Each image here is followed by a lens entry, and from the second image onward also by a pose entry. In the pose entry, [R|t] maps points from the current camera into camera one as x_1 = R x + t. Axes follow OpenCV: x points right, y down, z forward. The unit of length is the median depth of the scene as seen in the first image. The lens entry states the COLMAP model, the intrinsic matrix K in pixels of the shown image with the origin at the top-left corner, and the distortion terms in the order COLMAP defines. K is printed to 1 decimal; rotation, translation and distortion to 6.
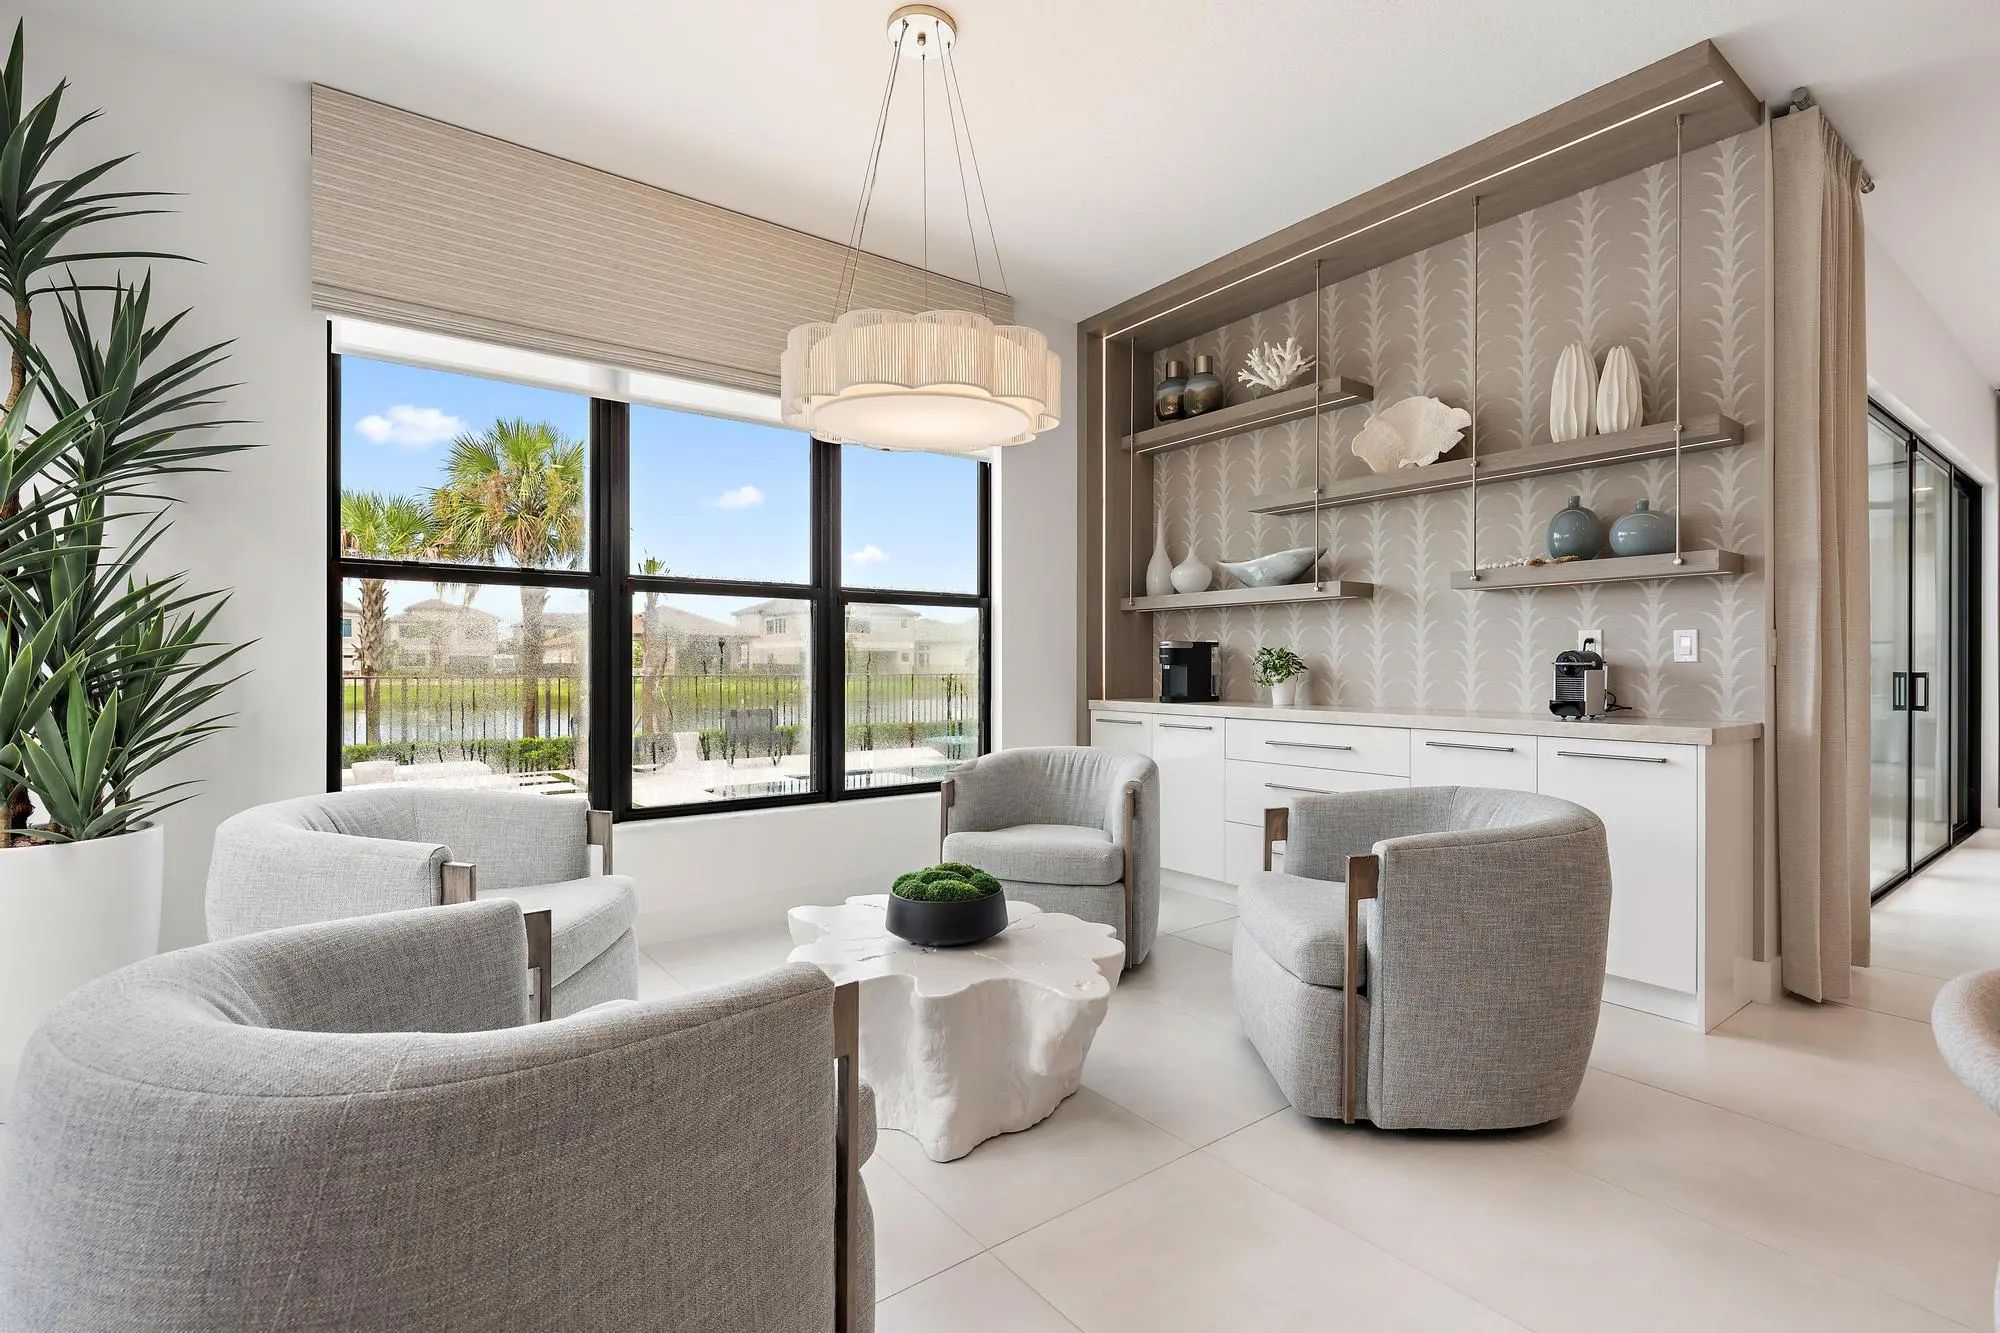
lens RADIAL K [[913.6, 0, 1001.1], [0, 913.6, 670.4], [0, 0, 1]] dist [-0.000819, -0.000098]
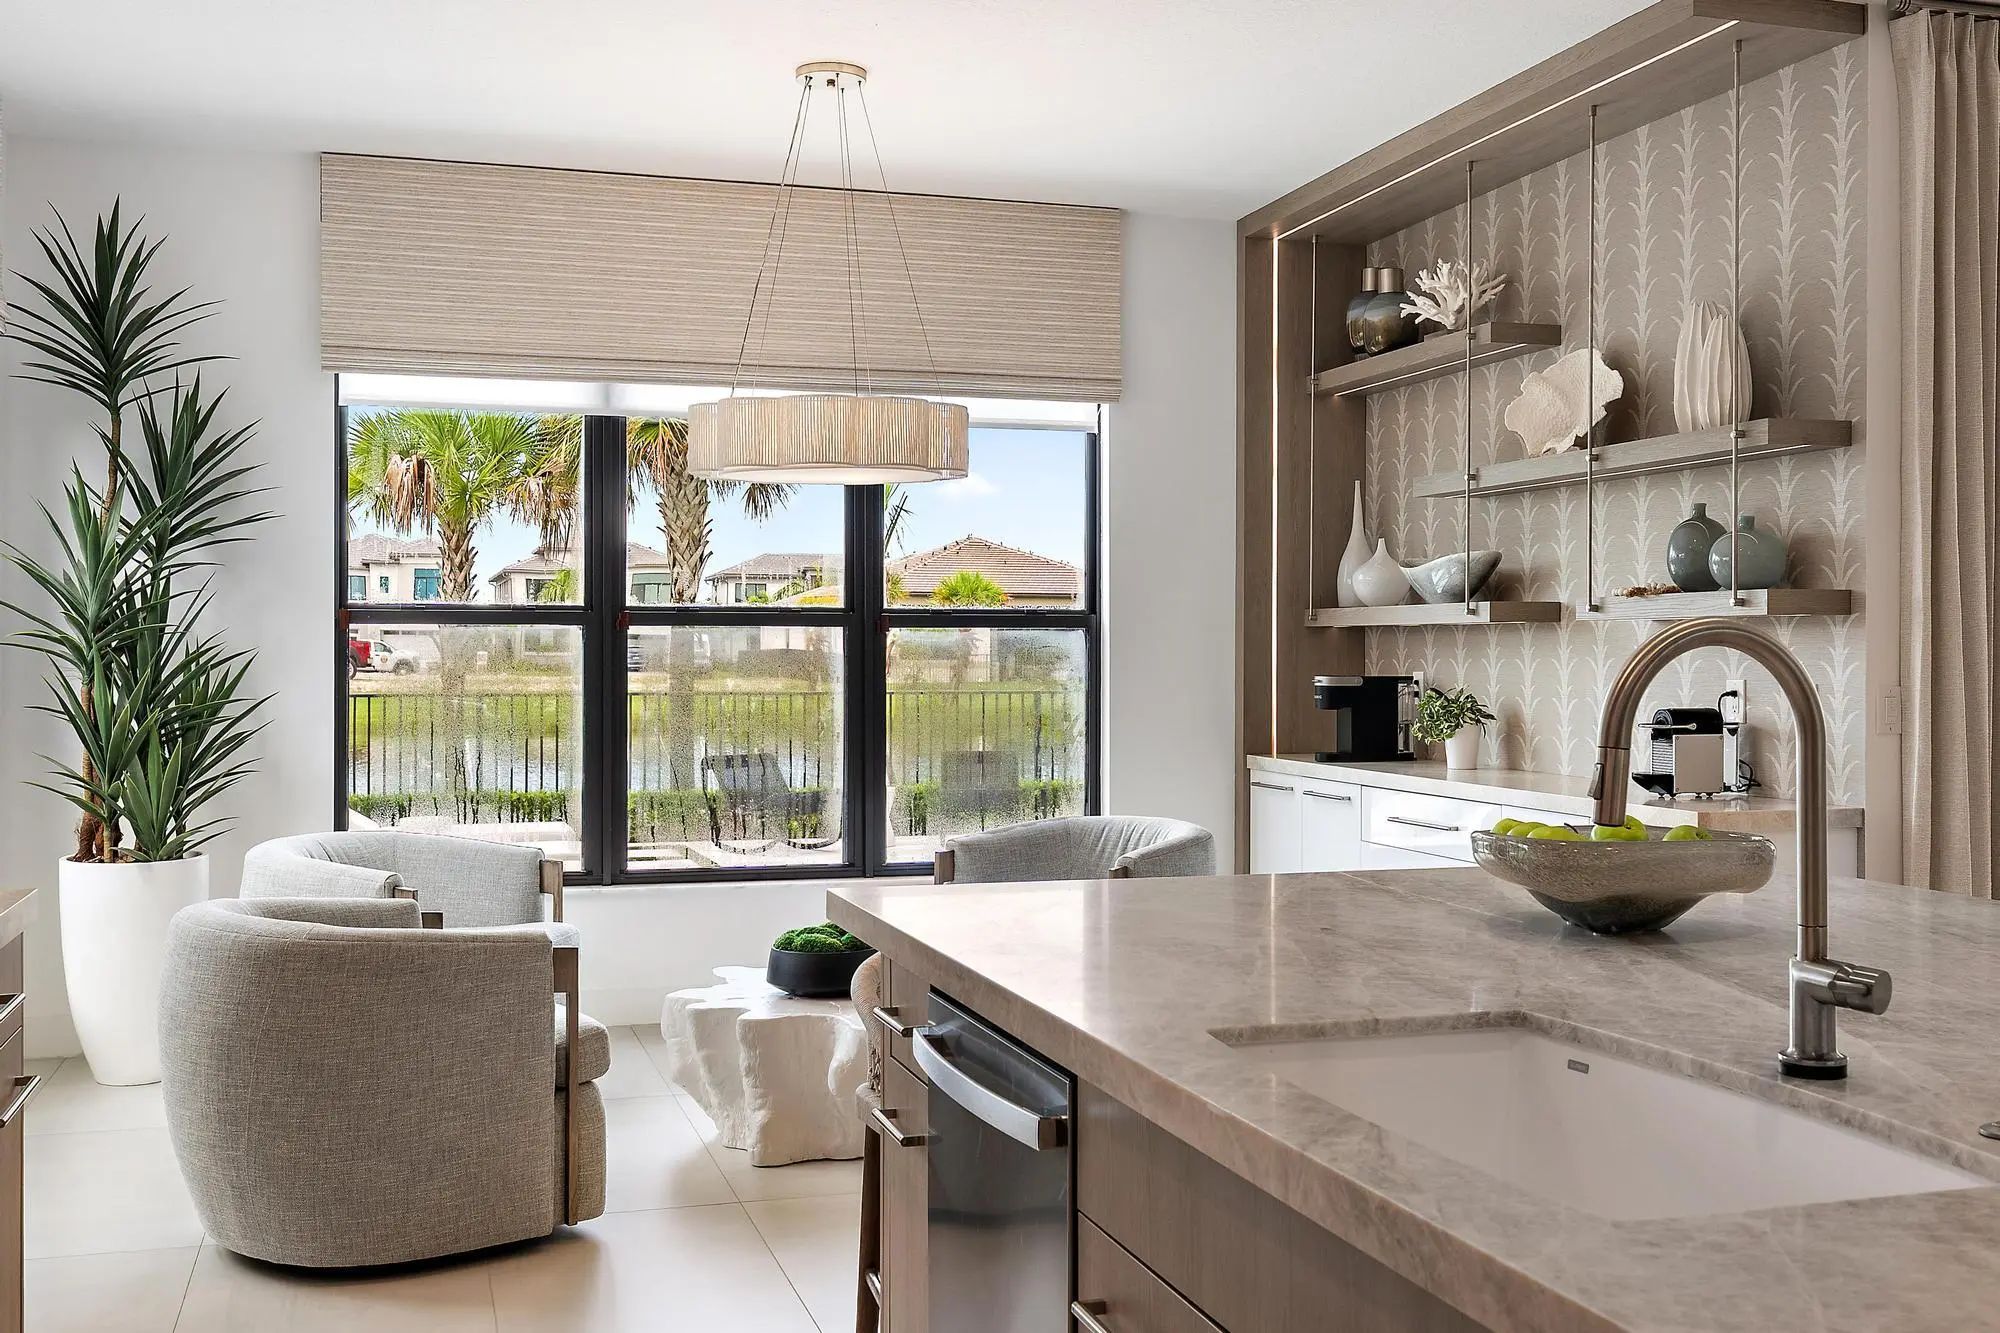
lens RADIAL K [[2003.5, 0, 1000.0], [0, 2003.5, 666.5], [0, 0, 1]] dist [-0.001135, 0.002012]
pose [[0.938418, 0.003683, -0.345484, 0.688598], [-0.003204, 0.999993, 0.001957, -0.059198], [0.345488, -0.000730, 0.938423, -0.792241]]
